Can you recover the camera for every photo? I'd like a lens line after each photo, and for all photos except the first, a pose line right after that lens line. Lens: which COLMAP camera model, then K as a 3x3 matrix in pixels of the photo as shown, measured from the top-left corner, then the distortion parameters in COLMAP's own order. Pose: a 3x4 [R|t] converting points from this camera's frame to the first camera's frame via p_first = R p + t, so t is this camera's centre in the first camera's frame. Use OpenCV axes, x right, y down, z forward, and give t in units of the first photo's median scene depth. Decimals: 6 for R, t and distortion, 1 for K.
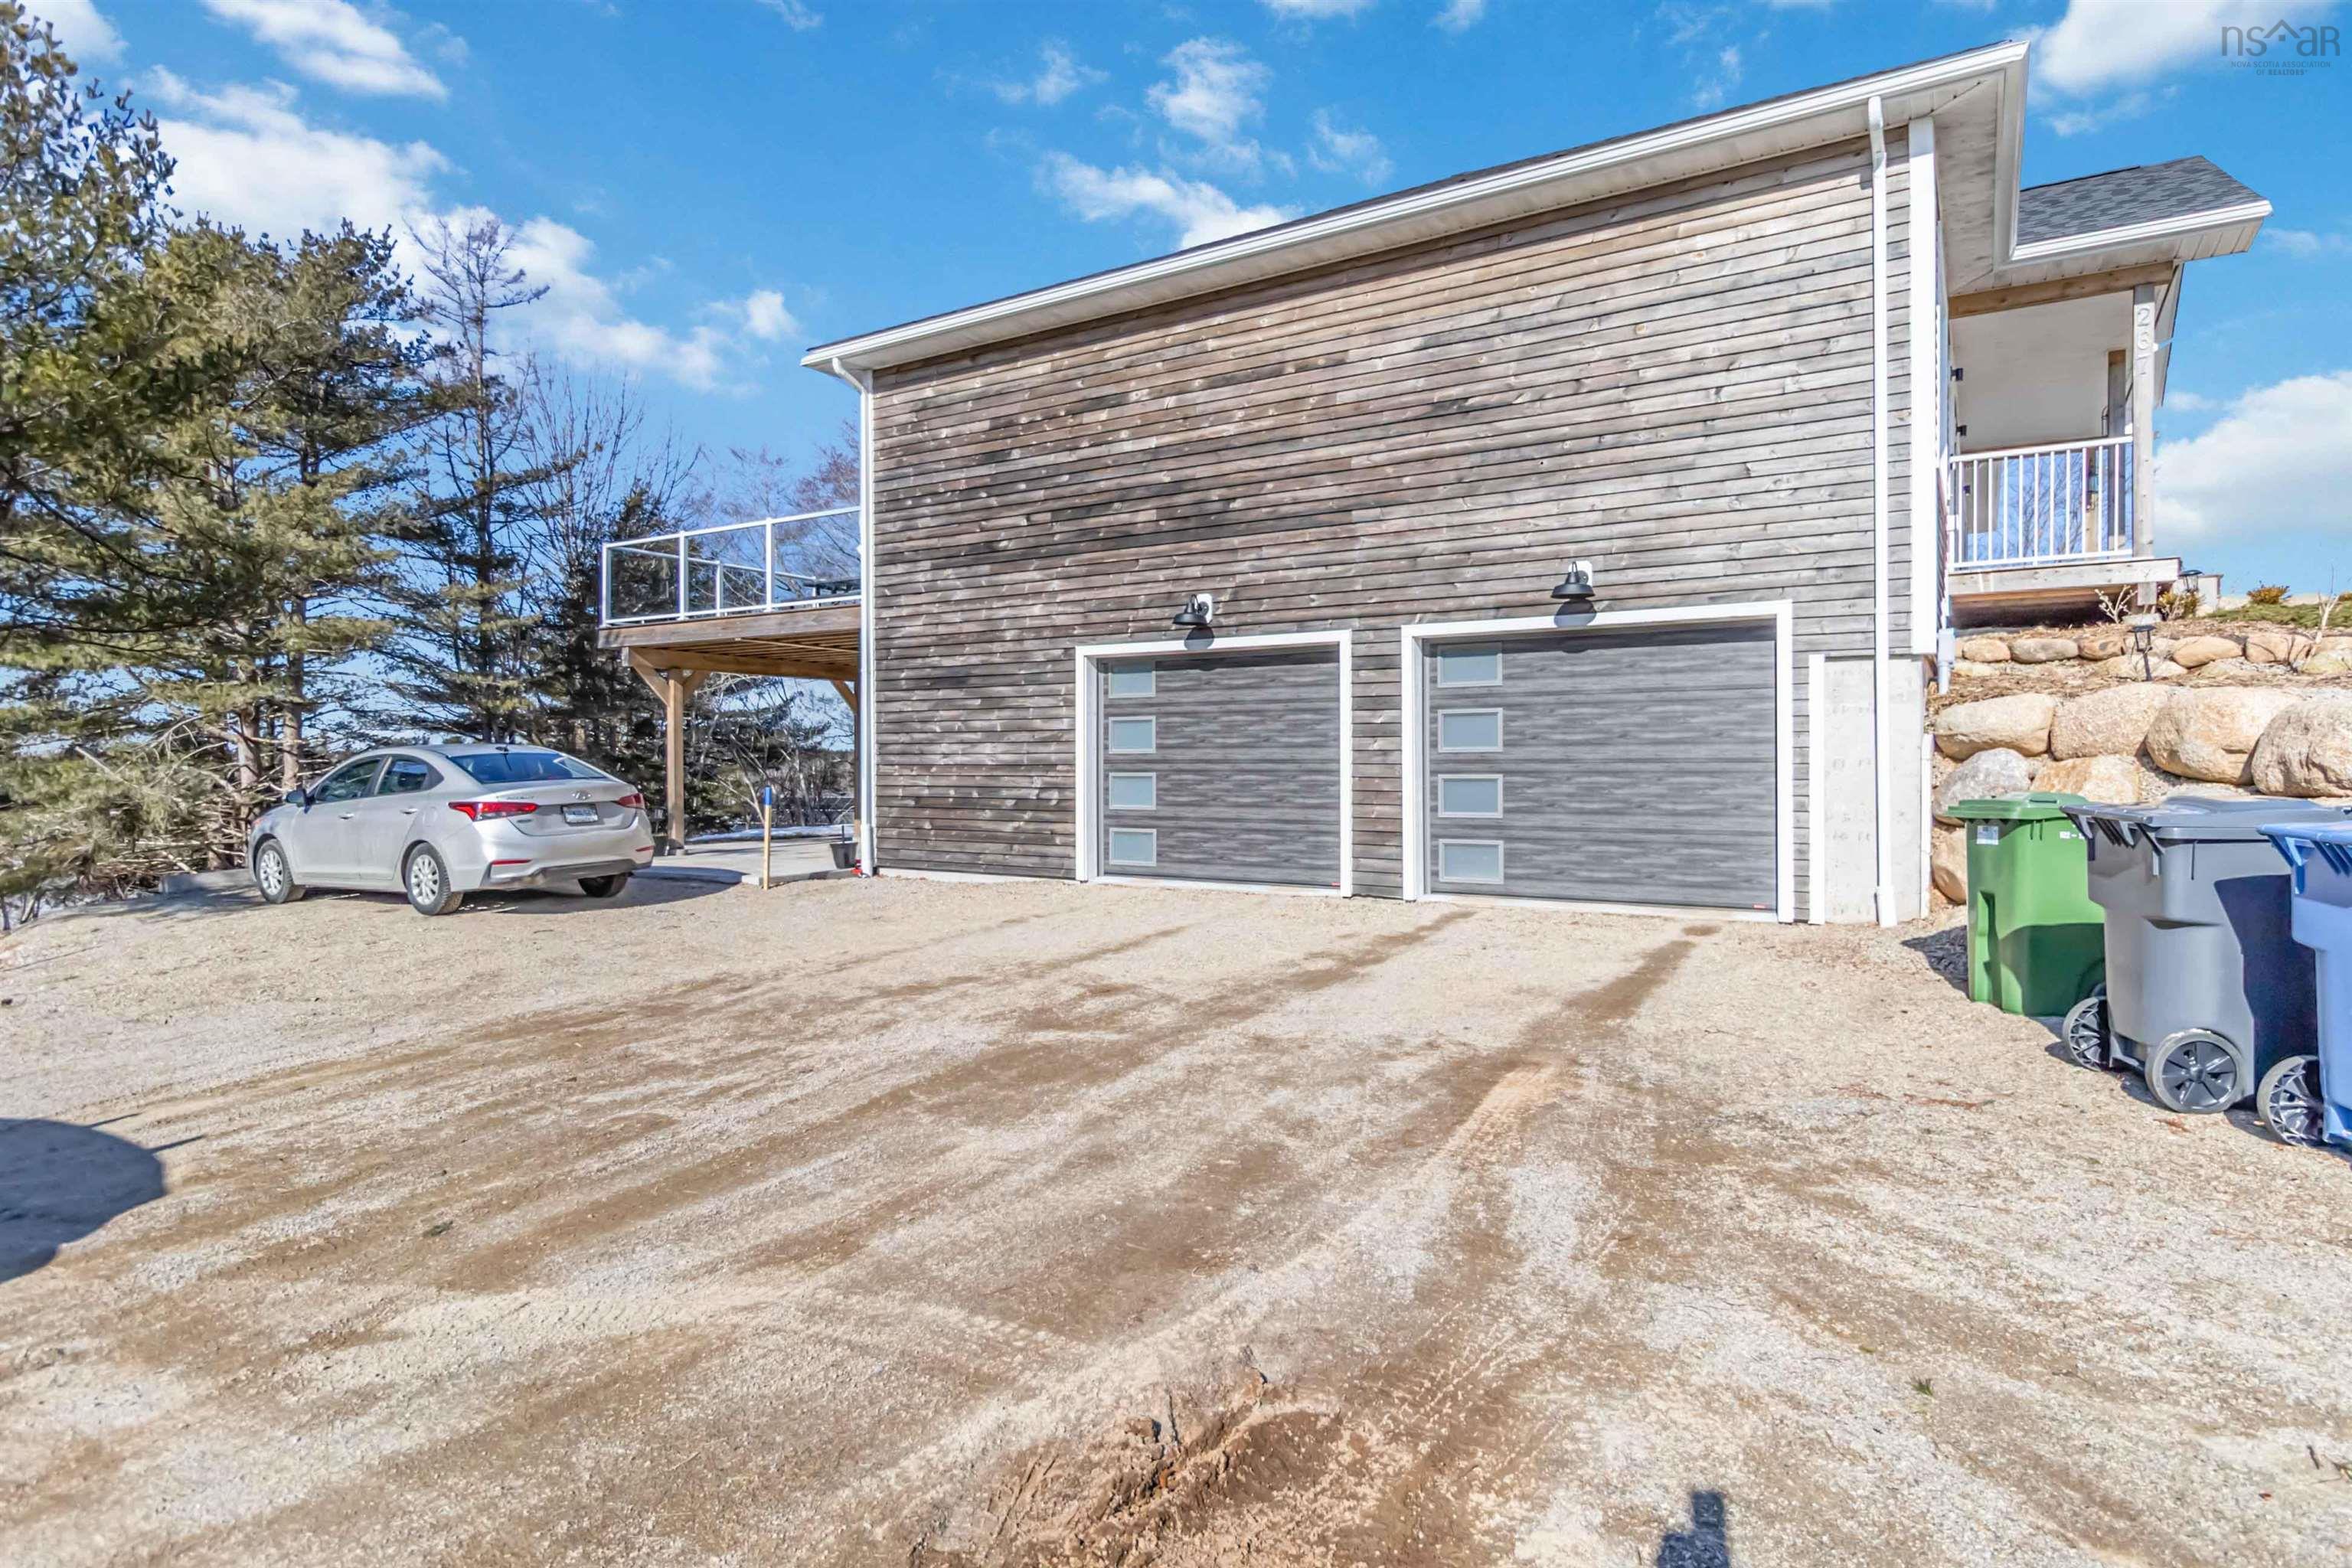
lens RADIAL K [[899.7, 0, 1172.9], [0, 899.7, 775.6], [0, 0, 1]] dist [0.001526, -0.000239]
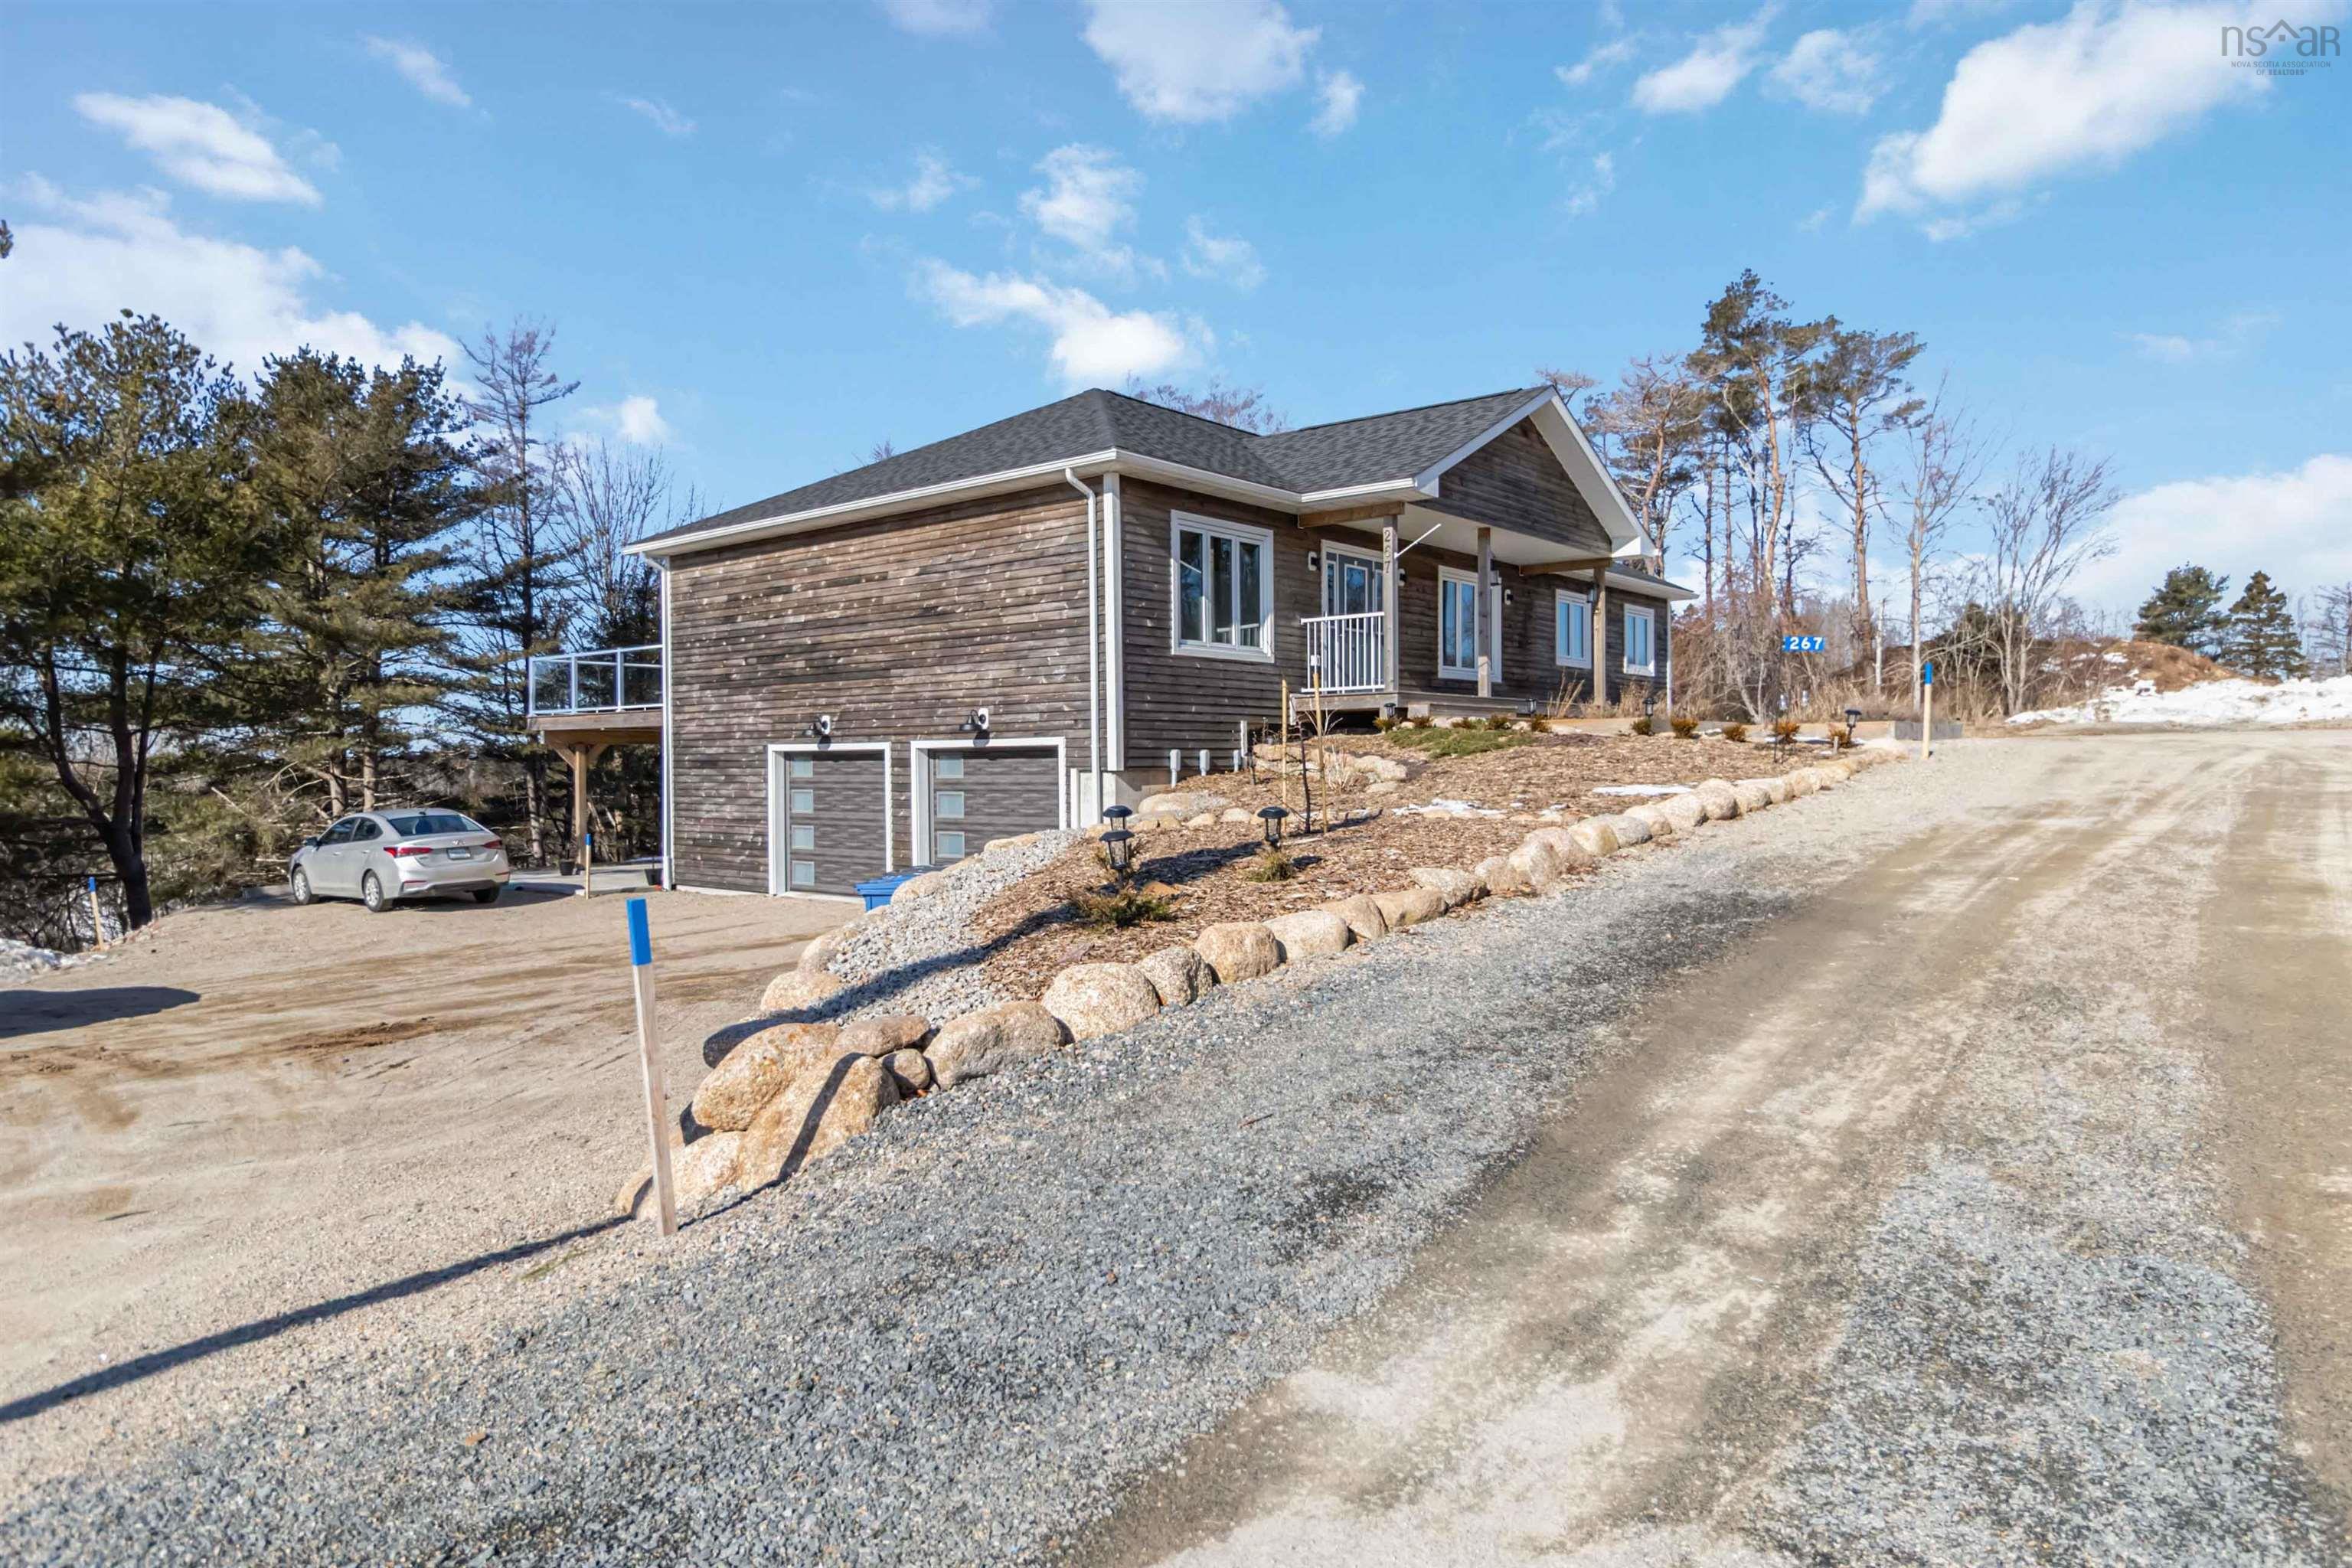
lens RADIAL K [[930.8, 0, 1179.5], [0, 930.8, 791.9], [0, 0, 1]] dist [-0.000602, 0.000177]
pose [[0.996191, -0.003926, -0.087110, 0.745675], [0.004483, 0.999971, 0.006202, -0.068164], [0.087084, -0.006569, 0.996179, -0.552126]]
